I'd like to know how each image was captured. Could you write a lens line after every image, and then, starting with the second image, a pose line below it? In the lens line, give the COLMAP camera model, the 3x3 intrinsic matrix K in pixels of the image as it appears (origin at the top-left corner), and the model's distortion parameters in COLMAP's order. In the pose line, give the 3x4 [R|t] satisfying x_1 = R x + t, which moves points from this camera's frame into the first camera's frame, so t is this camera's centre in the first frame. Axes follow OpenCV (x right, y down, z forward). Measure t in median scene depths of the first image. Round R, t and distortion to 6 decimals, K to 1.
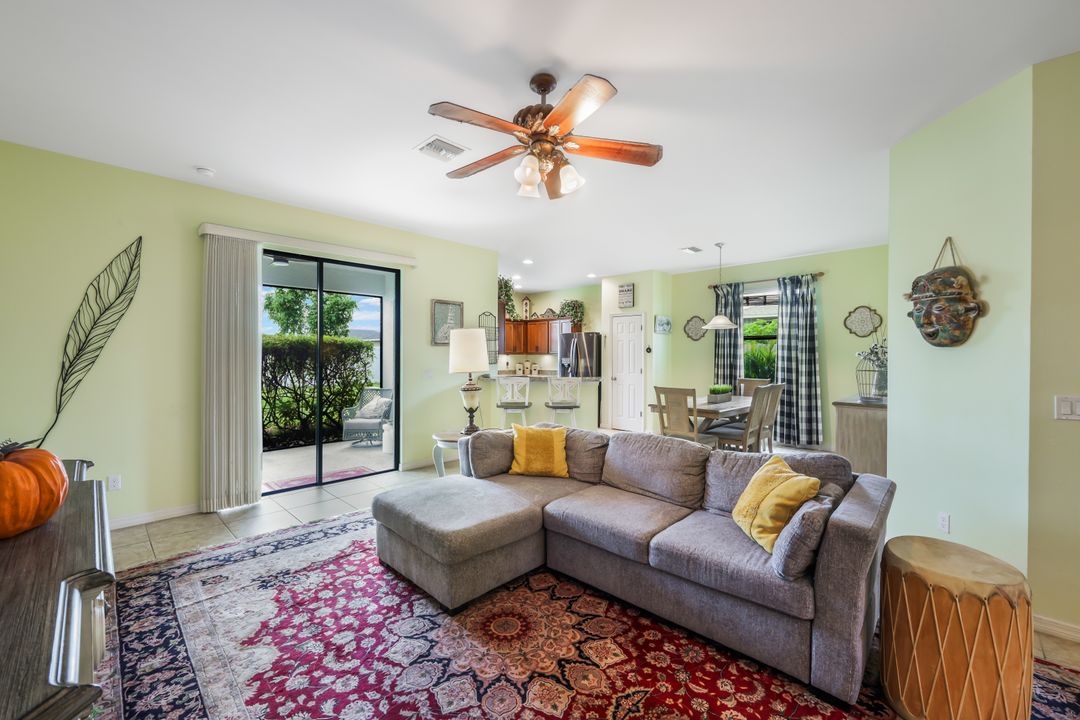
lens RADIAL K [[441.2, 0, 536.7], [0, 441.2, 364.6], [0, 0, 1]] dist [0.000745, -0.001442]
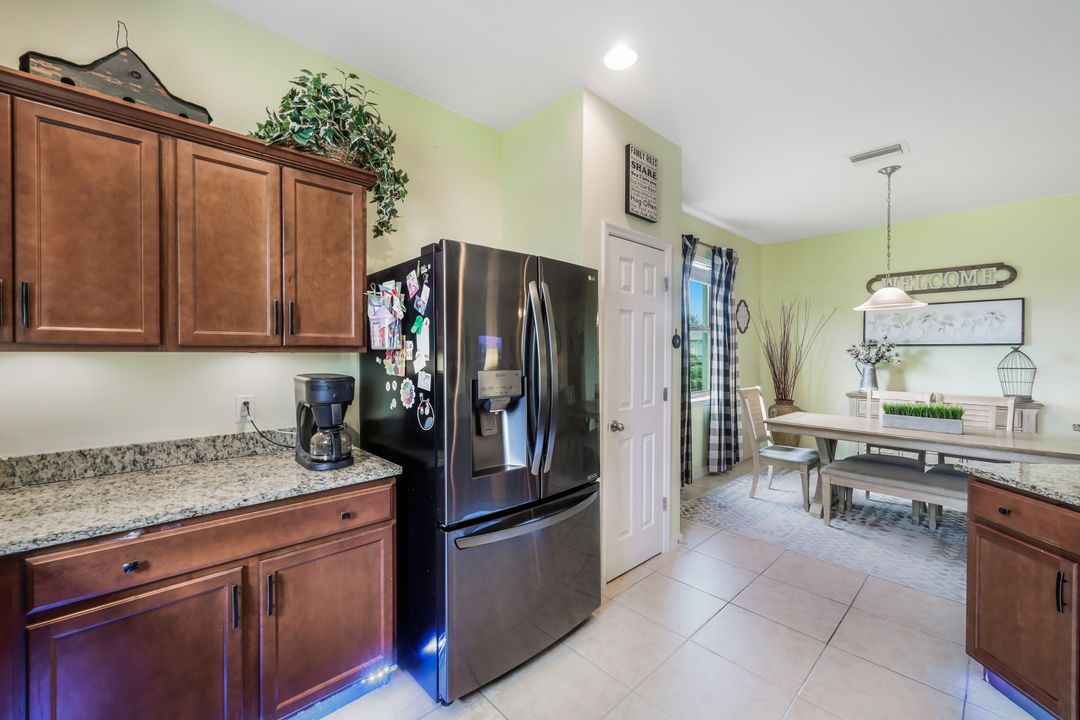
lens RADIAL K [[433.9, 0, 542.2], [0, 433.9, 356.2], [0, 0, 1]] dist [0.003059, -0.000874]
pose [[0.053339, -0.007488, 0.998548, -0.422830], [0.022489, 0.999727, 0.006296, -0.069877], [-0.998323, 0.022120, 0.053493, 3.091207]]
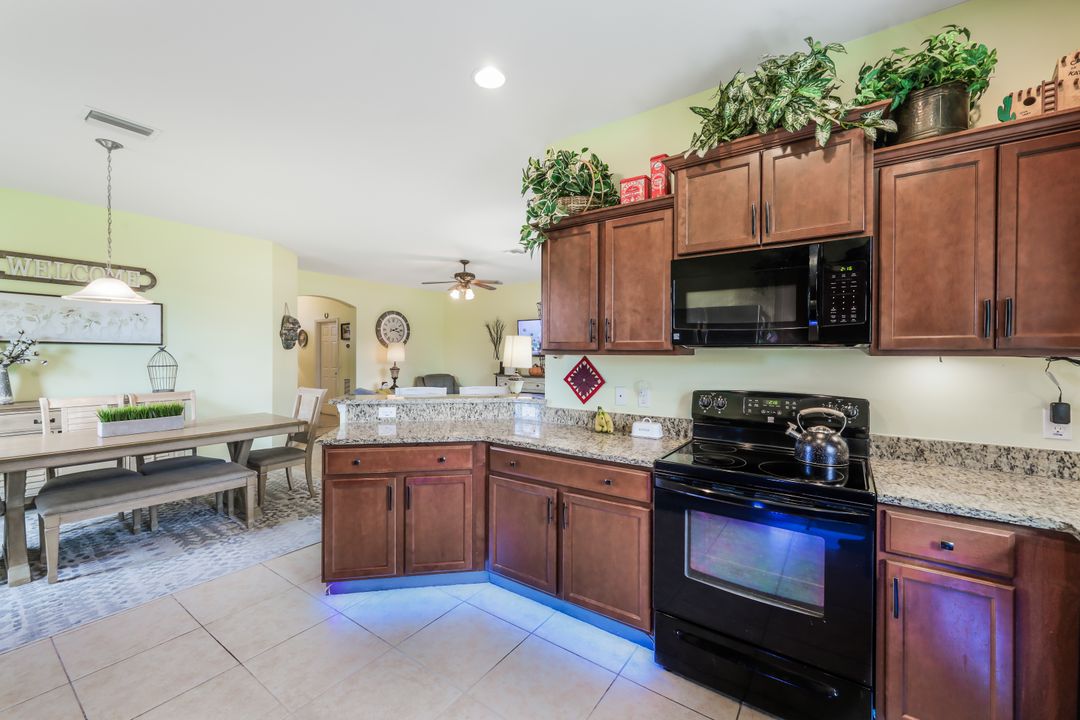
lens RADIAL K [[433.9, 0, 524.6], [0, 433.9, 356.3], [0, 0, 1]] dist [0.003059, -0.000874]
pose [[-0.992133, -0.001953, -0.125172, -0.019158], [-0.005622, 0.999565, 0.028962, -0.076189], [0.125061, 0.029438, -0.991712, 3.389304]]
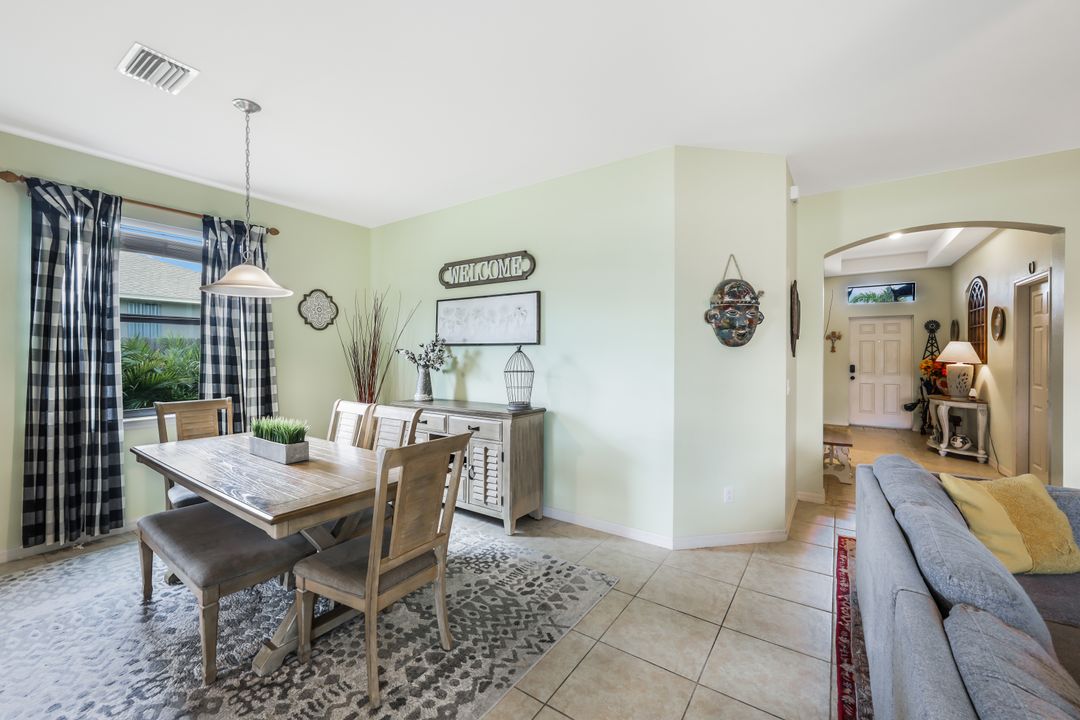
lens RADIAL K [[433.9, 0, 538.0], [0, 433.9, 357.7], [0, 0, 1]] dist [0.003059, -0.000874]
pose [[-0.156059, -0.010068, 0.987696, -0.128784], [0.022327, 0.999657, 0.013717, -0.039714], [-0.987495, 0.024193, -0.155780, 1.681585]]
